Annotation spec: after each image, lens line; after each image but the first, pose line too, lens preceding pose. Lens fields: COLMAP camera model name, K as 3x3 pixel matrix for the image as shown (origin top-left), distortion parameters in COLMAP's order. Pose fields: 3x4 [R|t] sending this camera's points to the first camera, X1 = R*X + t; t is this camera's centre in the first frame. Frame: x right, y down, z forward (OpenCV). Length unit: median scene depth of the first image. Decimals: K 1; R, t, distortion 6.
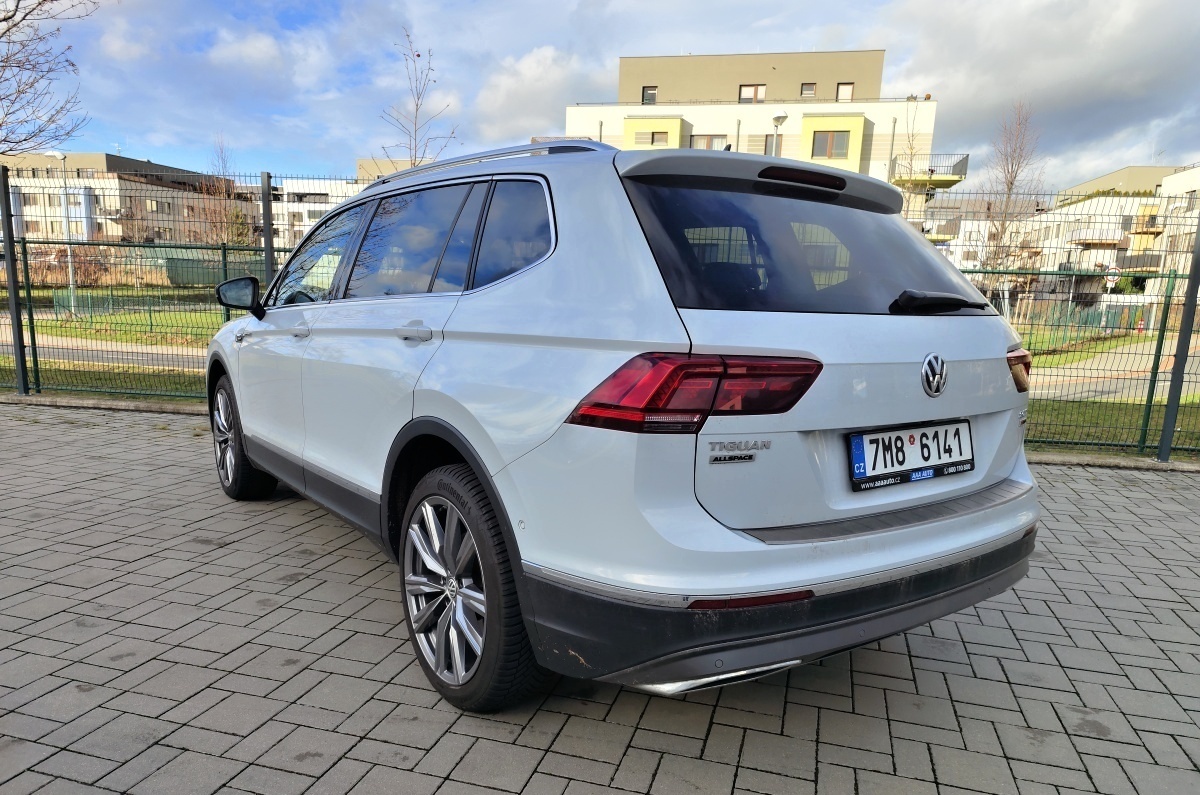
lens RADIAL K [[804.1, 0, 595.3], [0, 804.1, 448.9], [0, 0, 1]] dist [0.023439, -0.019981]
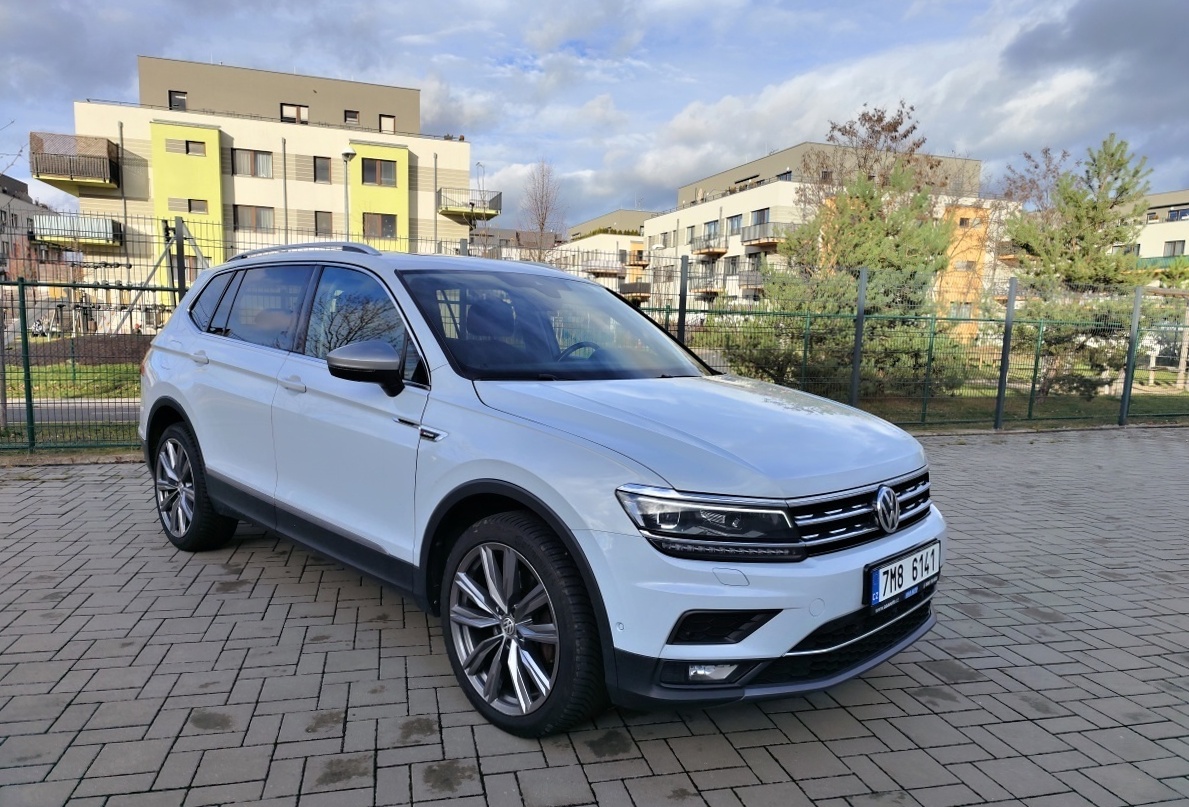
lens RADIAL K [[807.5, 0, 587.3], [0, 807.5, 436.8], [0, 0, 1]] dist [0.023281, -0.001650]
pose [[0.865477, -0.075681, 0.495199, -0.222146], [0.094104, 0.995486, -0.012330, 0.020897], [-0.492030, 0.057271, 0.868692, -0.257441]]
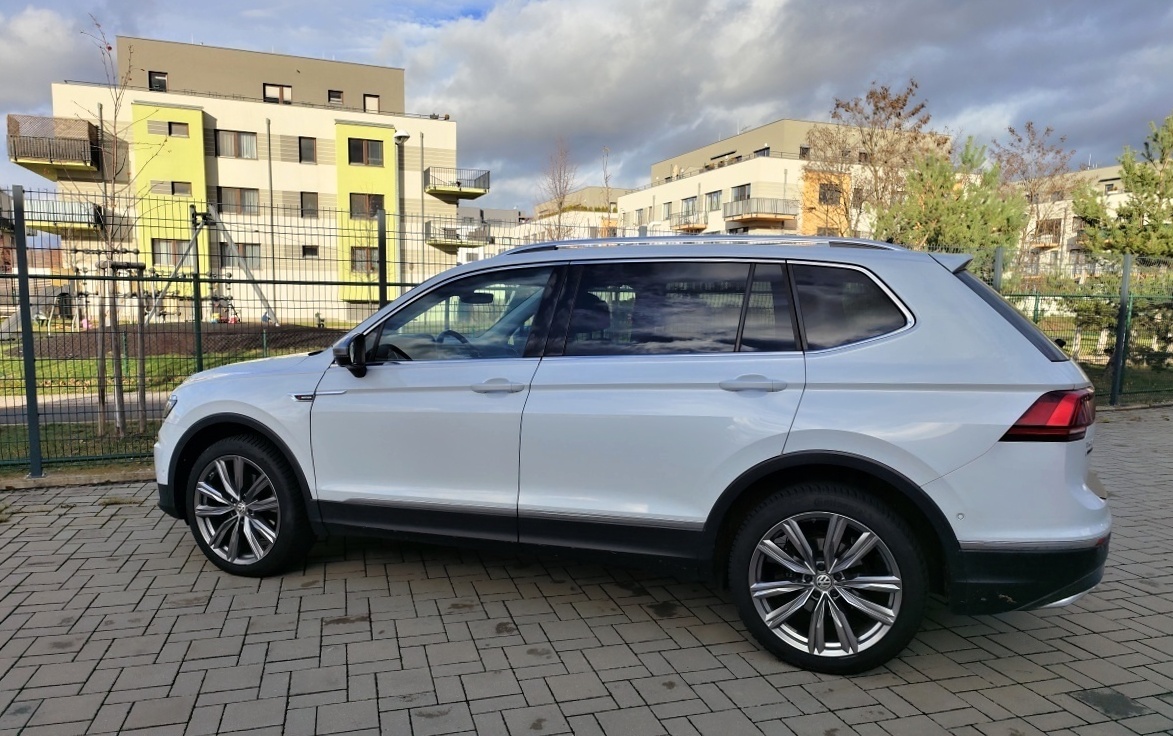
lens RADIAL K [[806.9, 0, 579.9], [0, 806.9, 402.9], [0, 0, 1]] dist [0.024518, -0.003158]
pose [[0.841233, -0.089330, 0.533242, -0.641236], [0.117608, 0.992874, -0.019207, -0.071740], [-0.527727, 0.078871, 0.845744, 0.052910]]
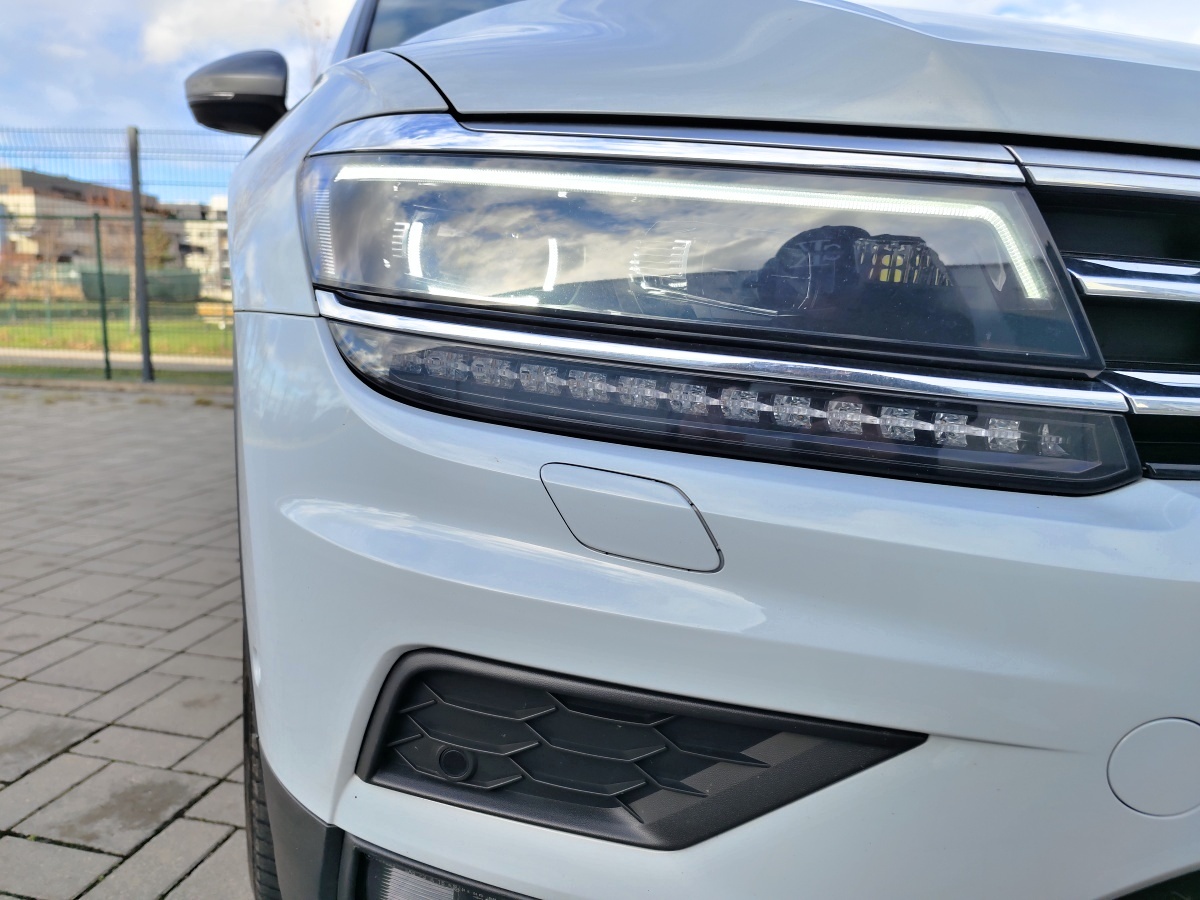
lens RADIAL K [[823.3, 0, 594.4], [0, 823.3, 452.9], [0, 0, 1]] dist [-0.009114, -0.005911]
pose [[0.997712, -0.018777, 0.064953, 0.094629], [0.020068, 0.999612, -0.019291, 0.106126], [-0.064565, 0.020550, 0.997702, 0.049694]]
